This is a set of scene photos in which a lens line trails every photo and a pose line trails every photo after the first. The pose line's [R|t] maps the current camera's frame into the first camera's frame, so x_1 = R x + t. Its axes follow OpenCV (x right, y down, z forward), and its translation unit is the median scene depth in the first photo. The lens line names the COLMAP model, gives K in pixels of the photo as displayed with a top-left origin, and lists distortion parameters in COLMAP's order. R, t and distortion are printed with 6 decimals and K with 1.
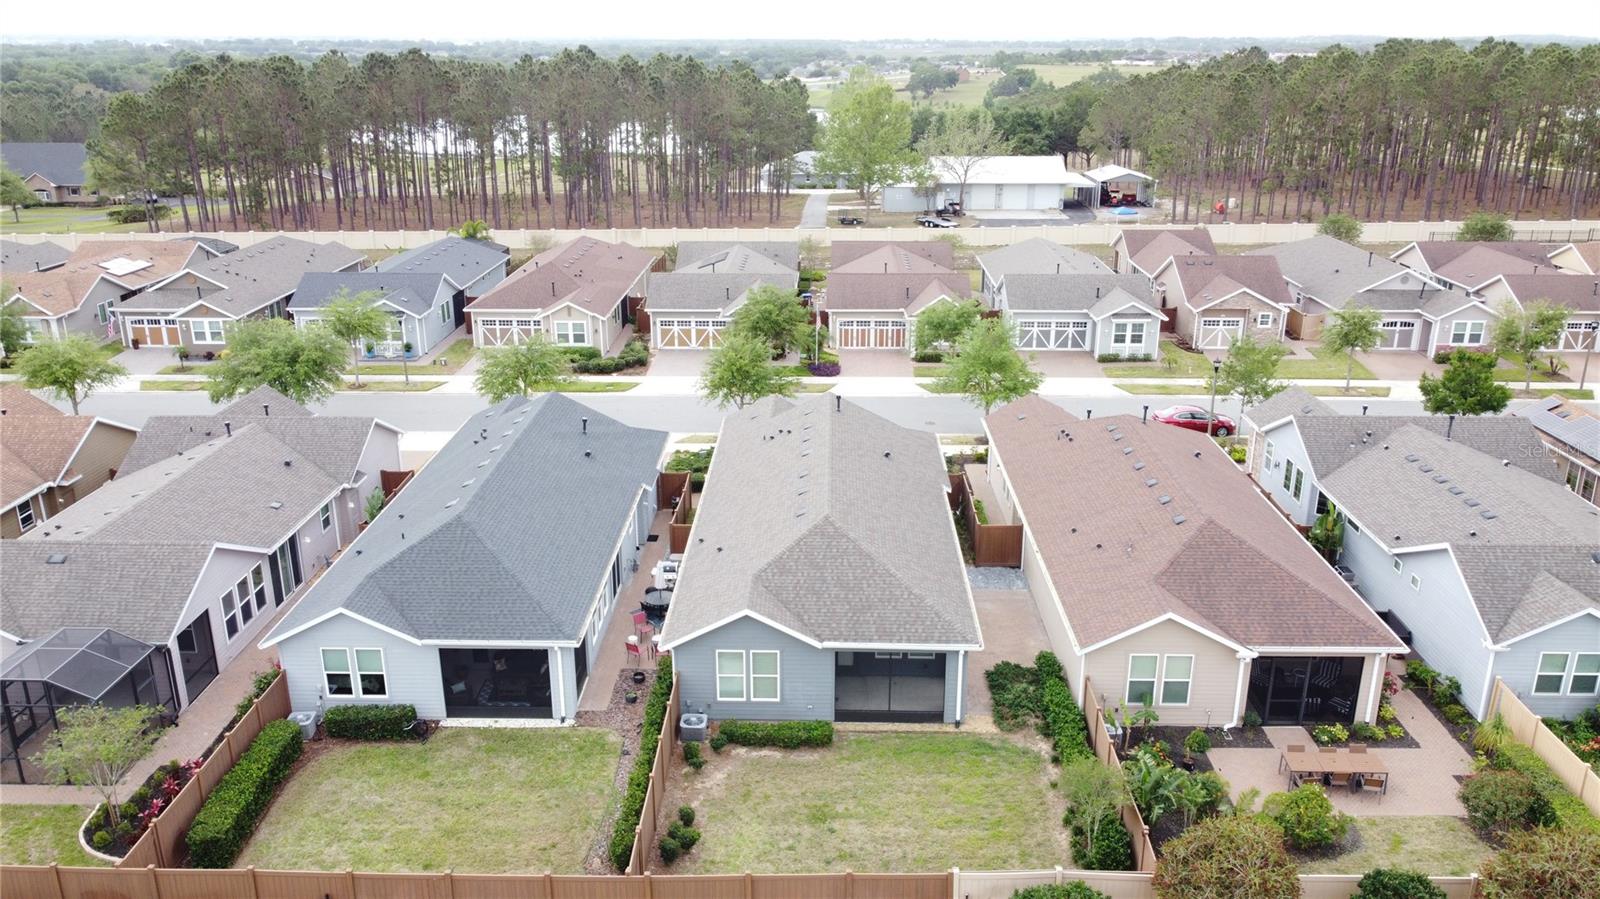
lens RADIAL K [[1210.6, 0, 798.7], [0, 1210.6, 453.8], [0, 0, 1]] dist [0.001851, -0.006373]
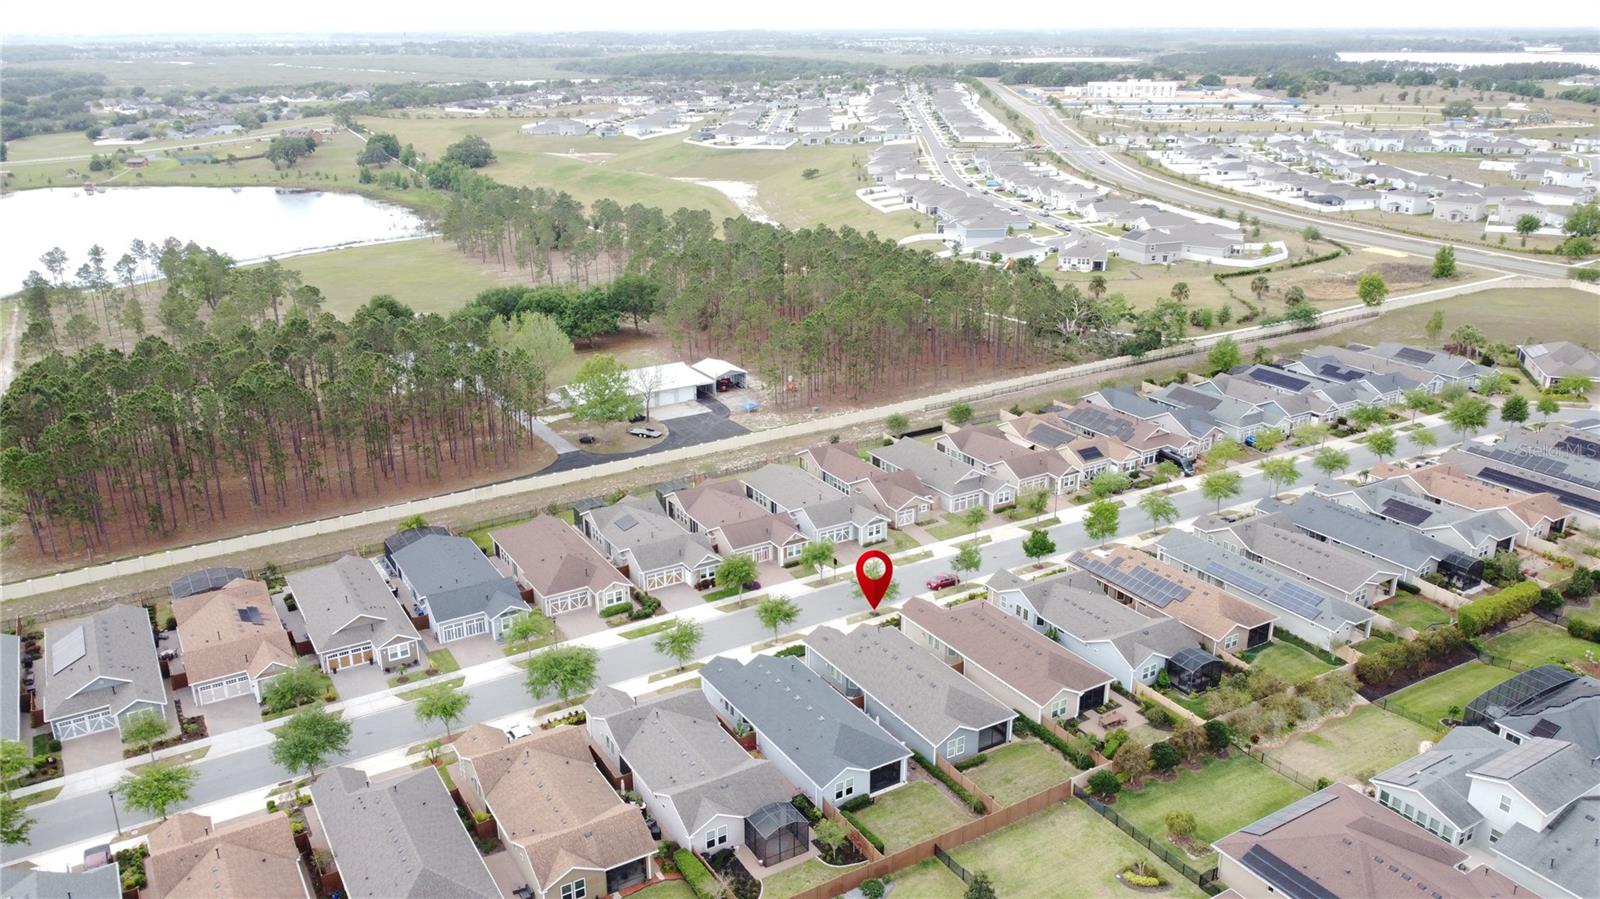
lens RADIAL K [[1210.6, 0, 804.0], [0, 1210.6, 456.5], [0, 0, 1]] dist [0.001851, -0.006373]
pose [[0.839551, -0.183453, 0.511370, -0.821746], [0.177620, 0.982222, 0.060760, -0.360339], [-0.513426, 0.039818, 0.857210, -0.653728]]
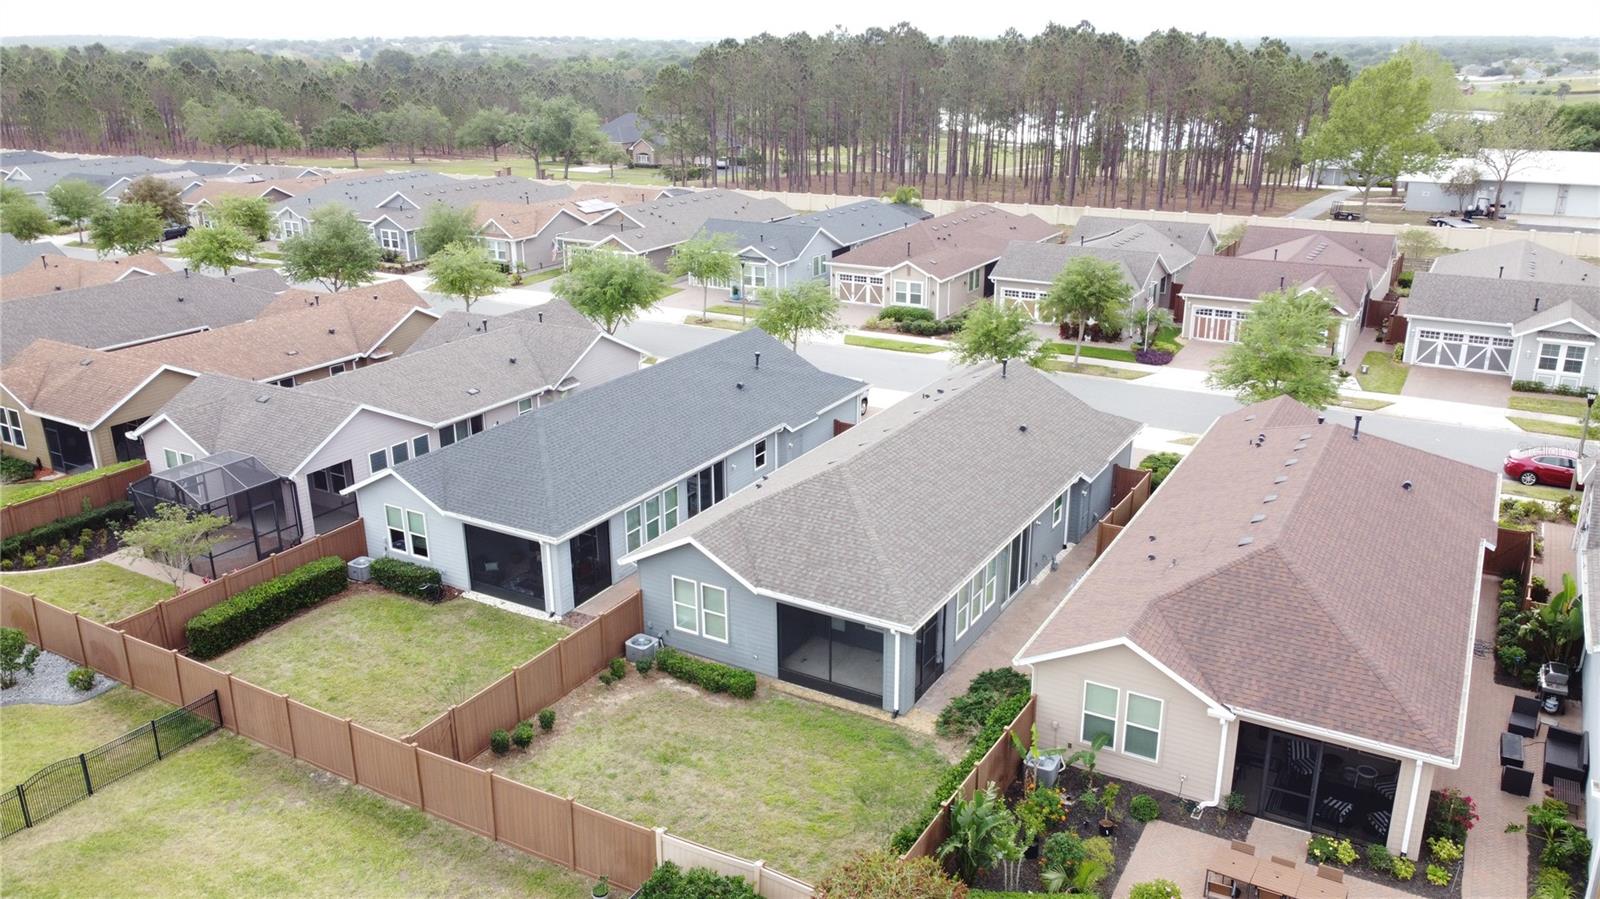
lens RADIAL K [[1210.6, 0, 797.9], [0, 1210.6, 446.8], [0, 0, 1]] dist [0.001851, -0.006373]
pose [[0.873964, 0.149513, -0.462421, 0.211710], [-0.151880, 0.987869, 0.032355, 0.006485], [0.461649, 0.041956, 0.886070, 0.085286]]
